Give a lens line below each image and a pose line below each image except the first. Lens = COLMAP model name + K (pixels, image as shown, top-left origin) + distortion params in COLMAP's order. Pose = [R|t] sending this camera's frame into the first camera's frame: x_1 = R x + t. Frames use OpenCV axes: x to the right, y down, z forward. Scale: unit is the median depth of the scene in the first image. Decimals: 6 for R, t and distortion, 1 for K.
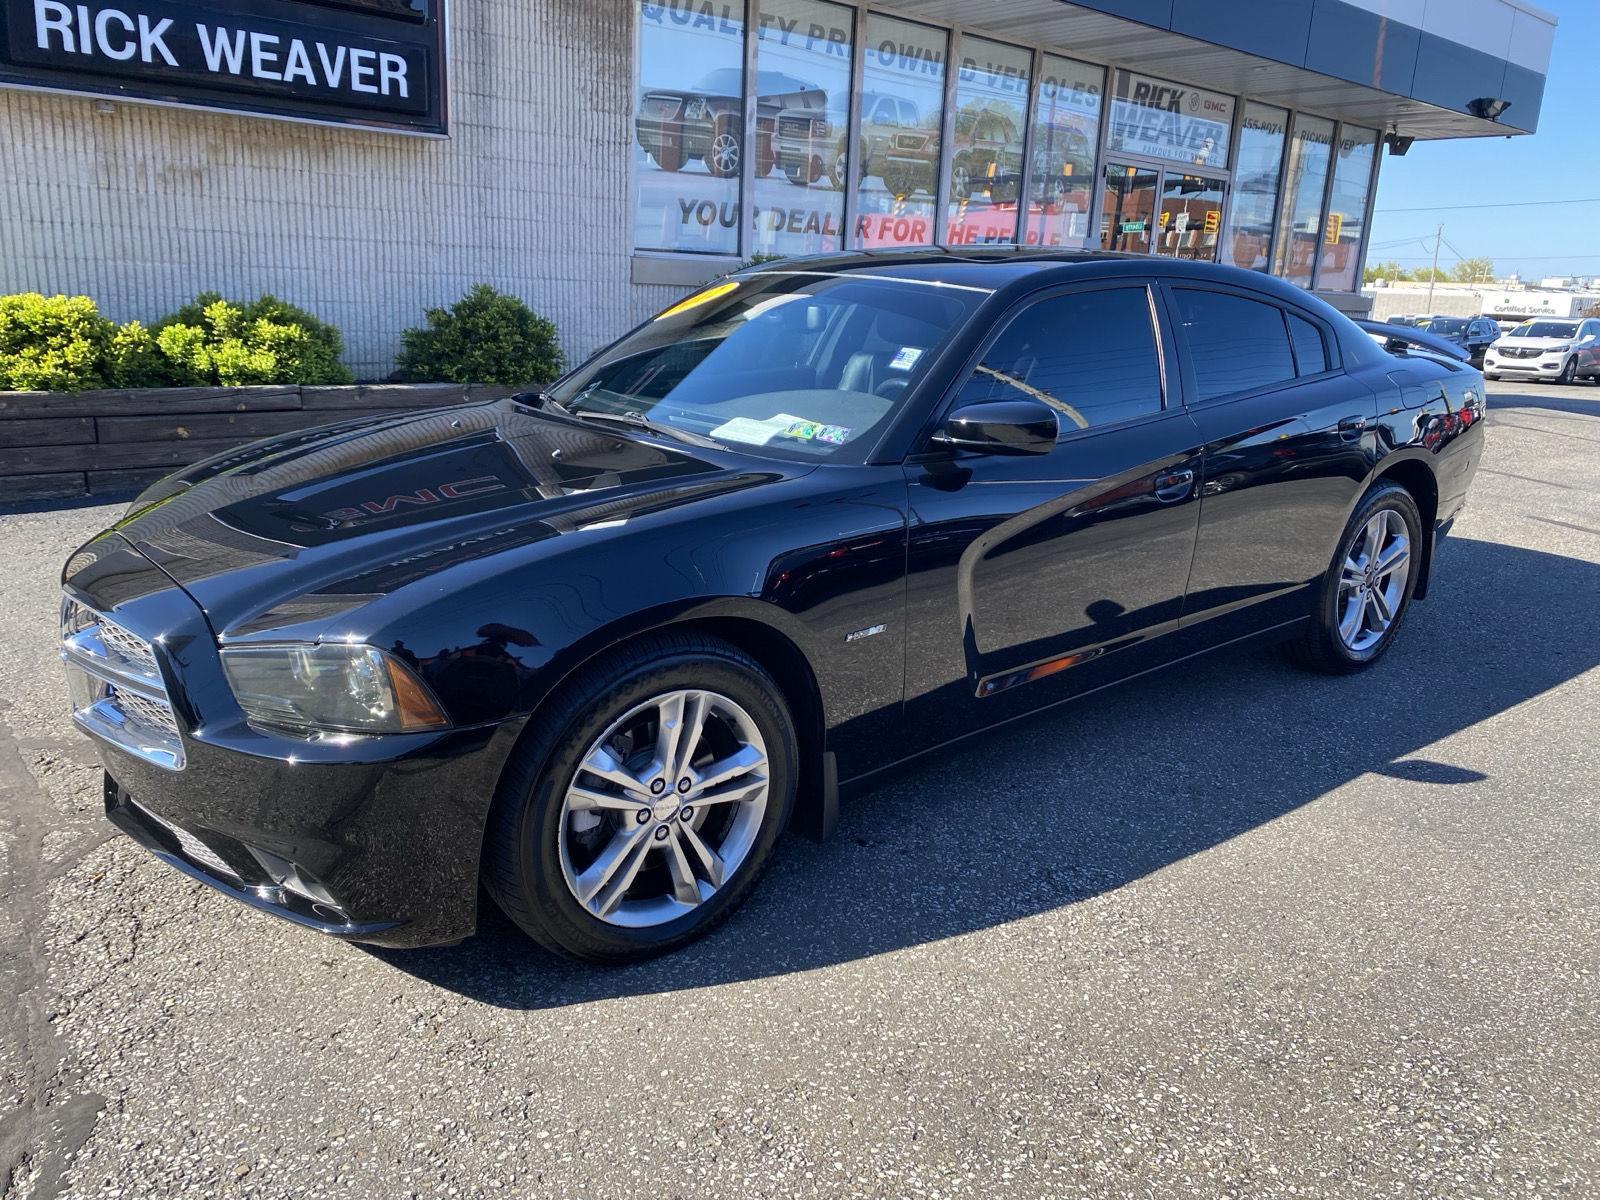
lens RADIAL K [[1220.2, 0, 792.8], [0, 1220.2, 592.5], [0, 0, 1]] dist [0.009920, 0.001544]
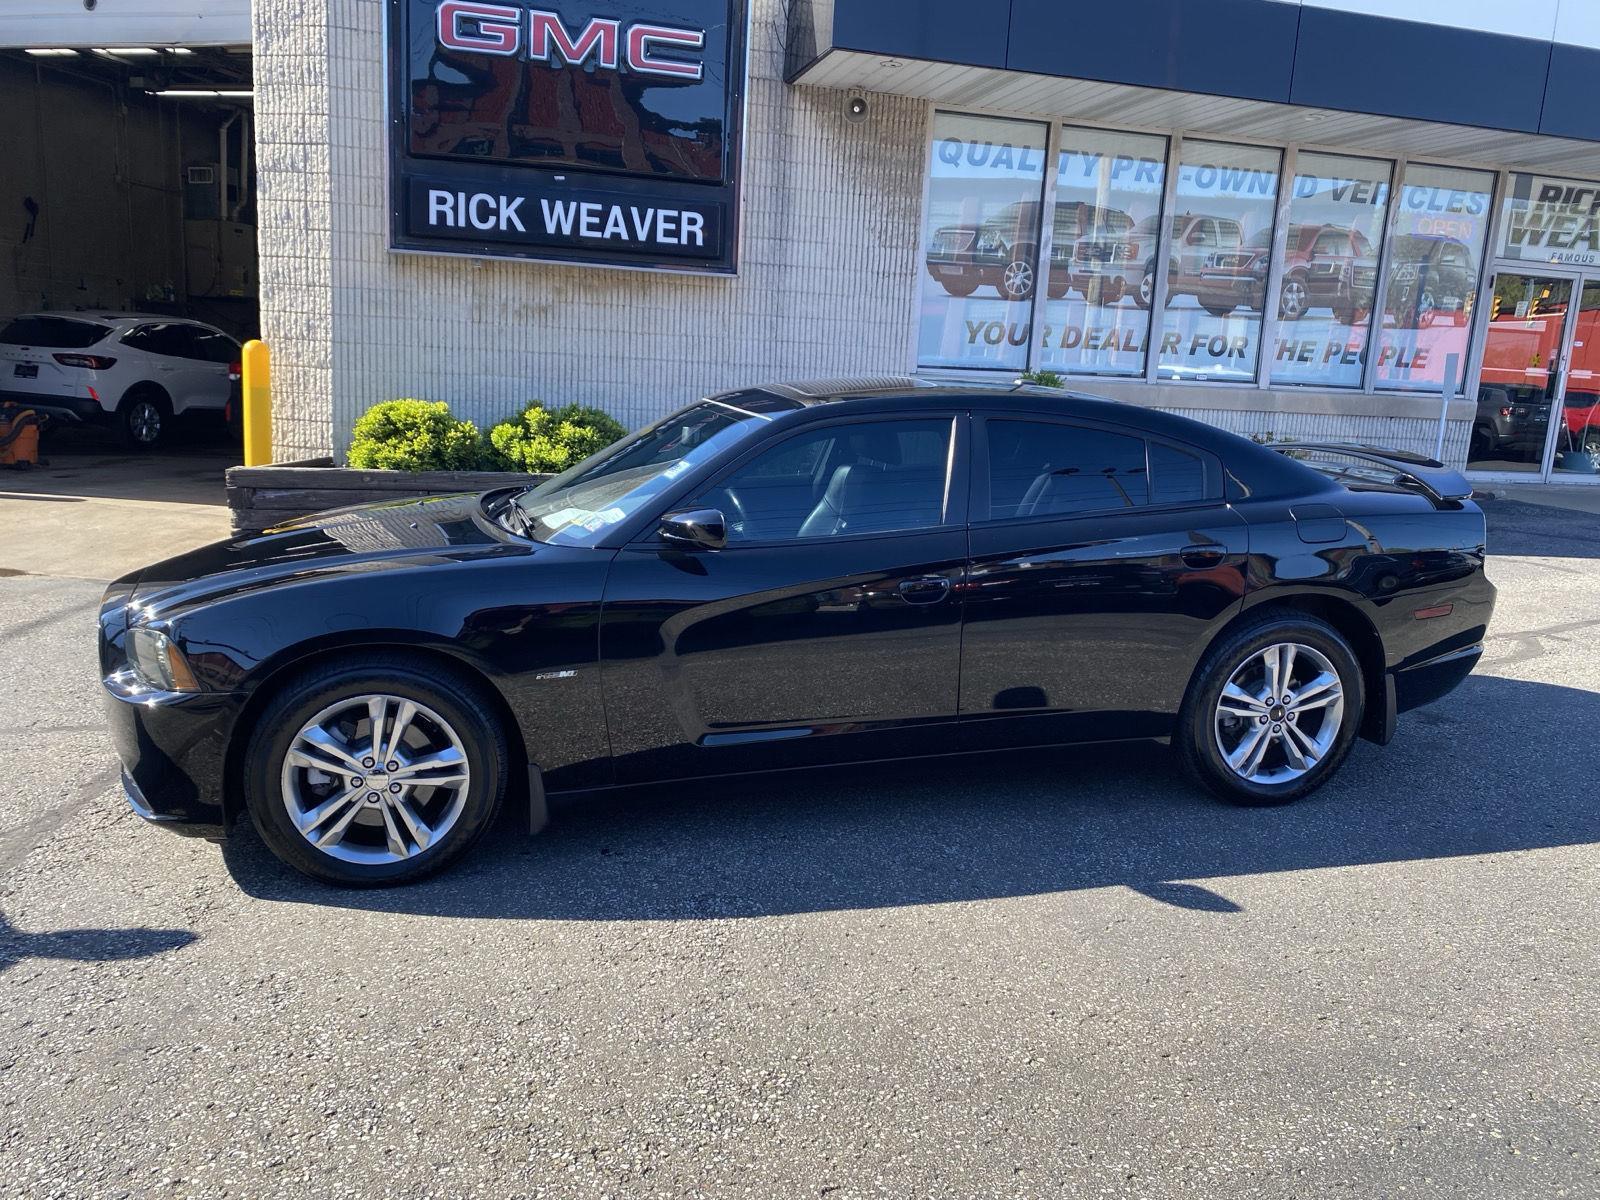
lens RADIAL K [[1205.2, 0, 796.4], [0, 1205.2, 592.6], [0, 0, 1]] dist [0.083267, -0.118083]
pose [[0.909723, 0.082080, -0.407022, 0.282027], [-0.114644, 0.991814, -0.056230, -0.003960], [0.399074, 0.097816, 0.911686, -0.031043]]
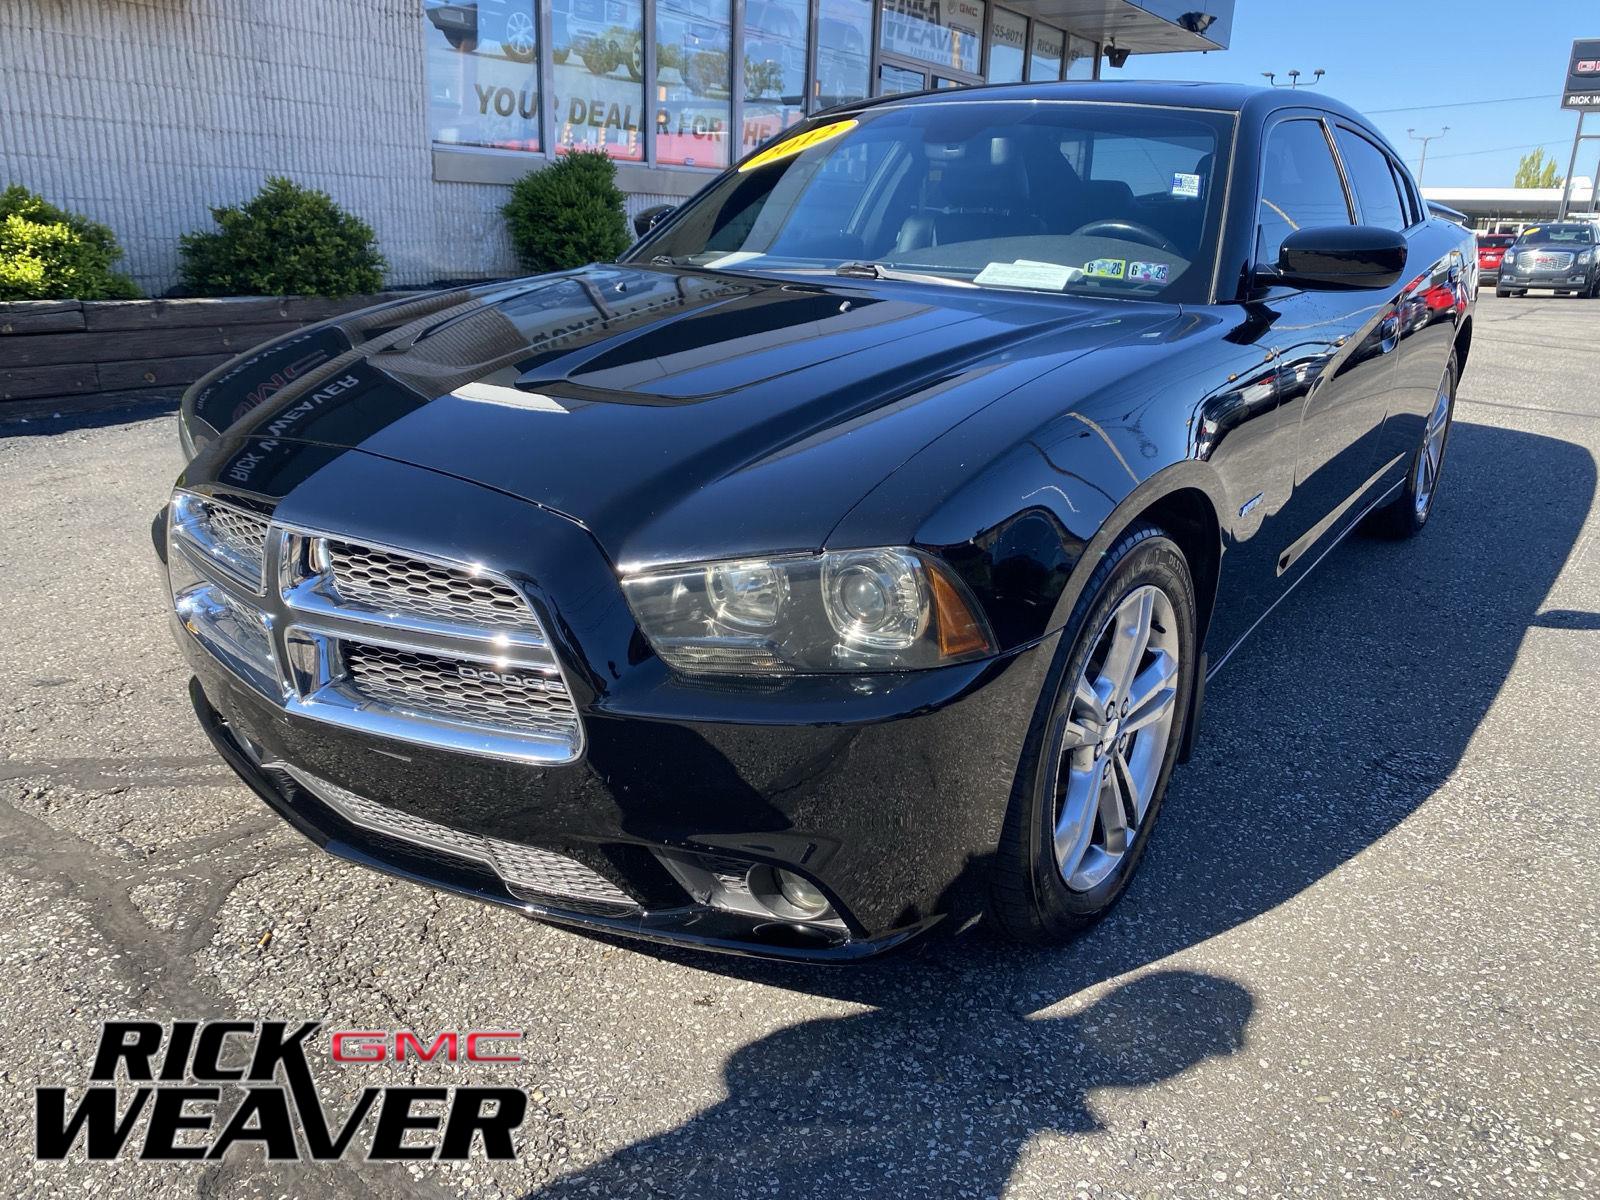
lens RADIAL K [[1220.2, 0, 792.8], [0, 1220.2, 592.5], [0, 0, 1]] dist [0.009920, 0.001544]
pose [[0.963350, -0.090970, 0.252352, -0.157899], [0.077752, 0.995050, 0.061890, 0.005937], [-0.256733, -0.040001, 0.965654, 0.093275]]
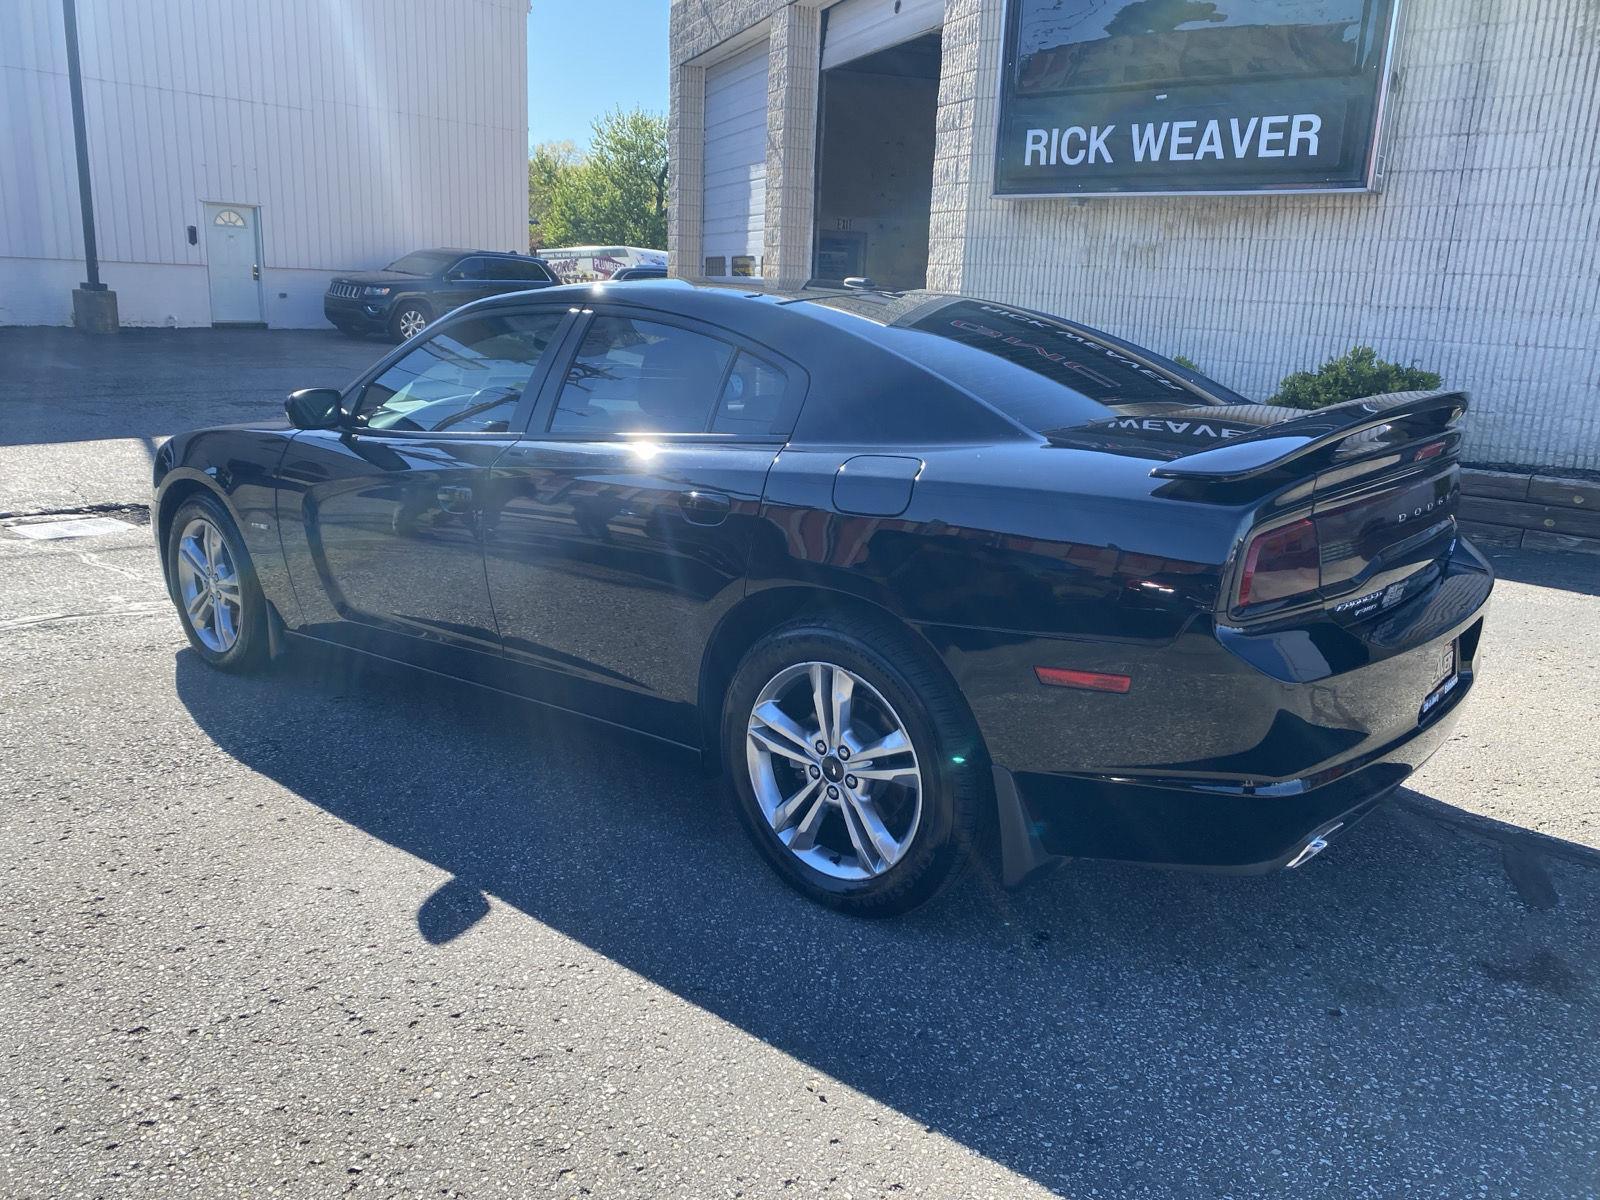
lens RADIAL K [[1220.2, 0, 792.8], [0, 1220.2, 592.5], [0, 0, 1]] dist [0.009920, 0.001544]
pose [[0.191510, 0.205103, -0.959821, 0.586533], [-0.271773, 0.950766, 0.148942, -0.104060], [0.943114, 0.232330, 0.237823, 0.444746]]
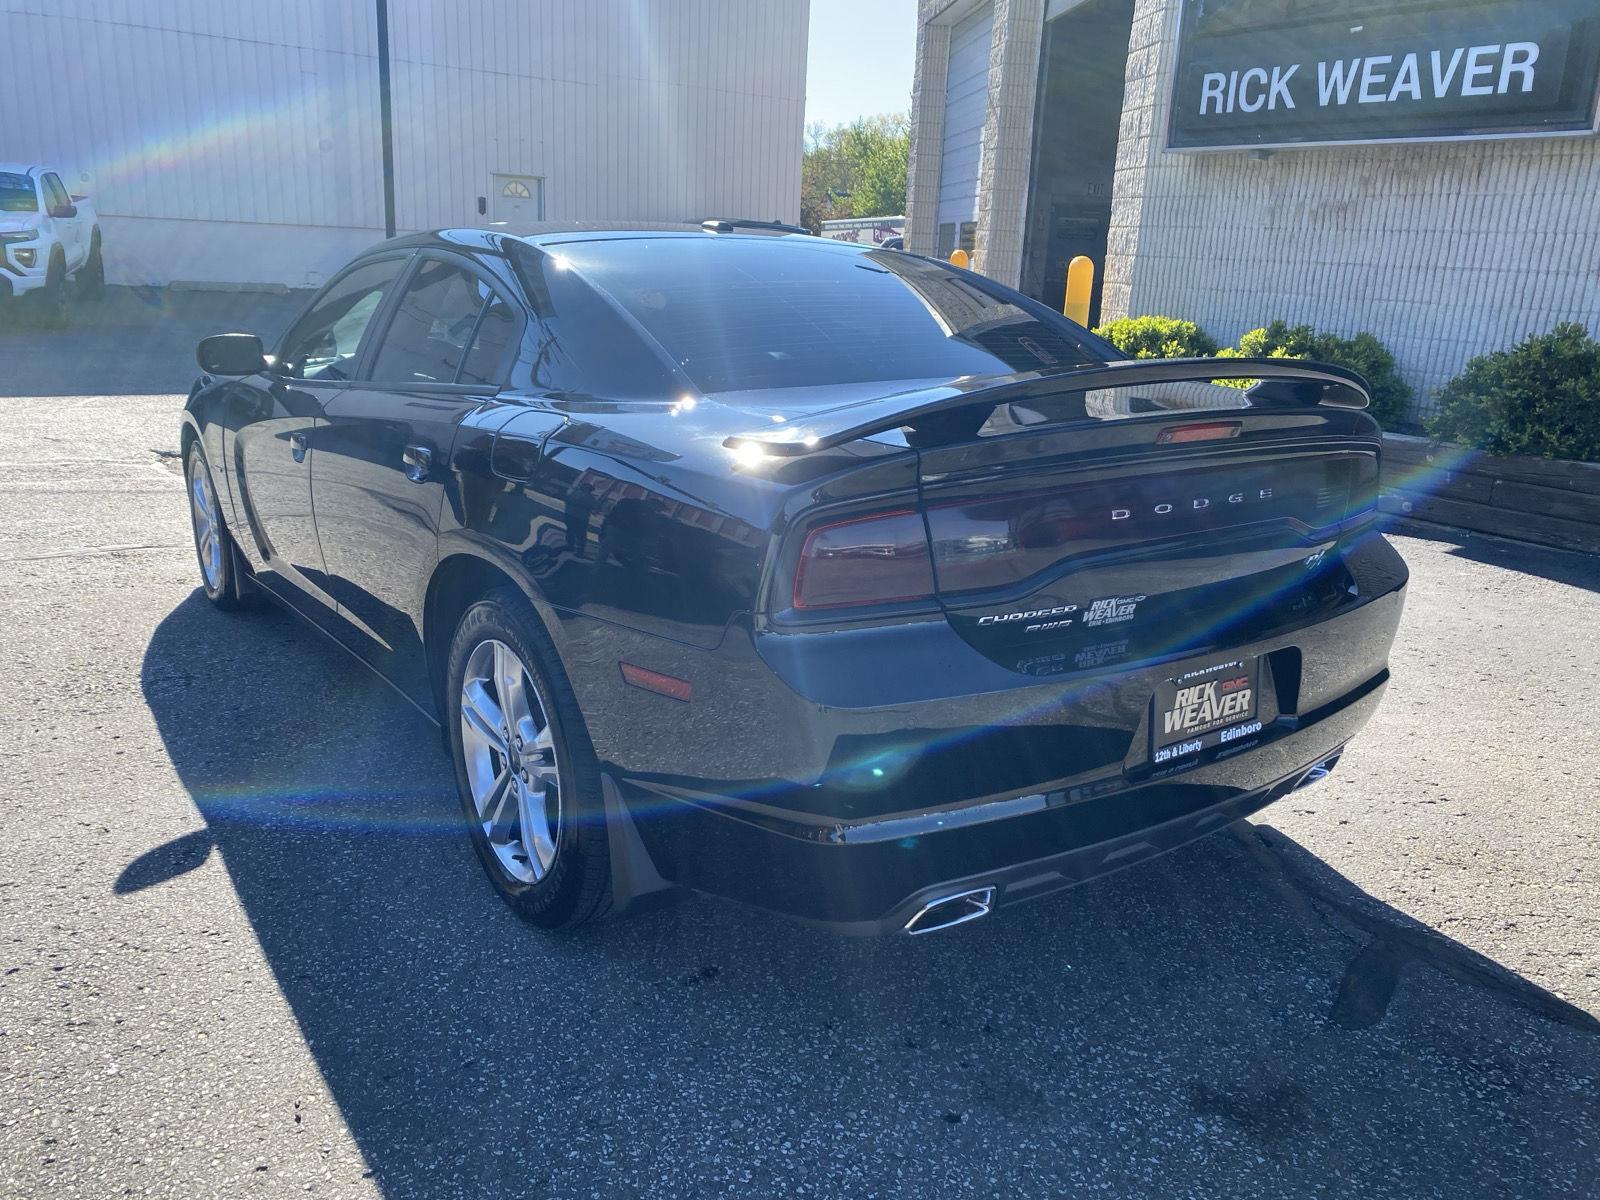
lens RADIAL K [[1220.6, 0, 804.5], [0, 1220.6, 600.5], [0, 0, 1]] dist [0.010112, 0.002410]
pose [[-0.054039, 0.234997, -0.970493, 0.558072], [-0.291352, 0.925910, 0.240425, -0.143797], [0.955088, 0.295747, 0.018431, 0.606123]]
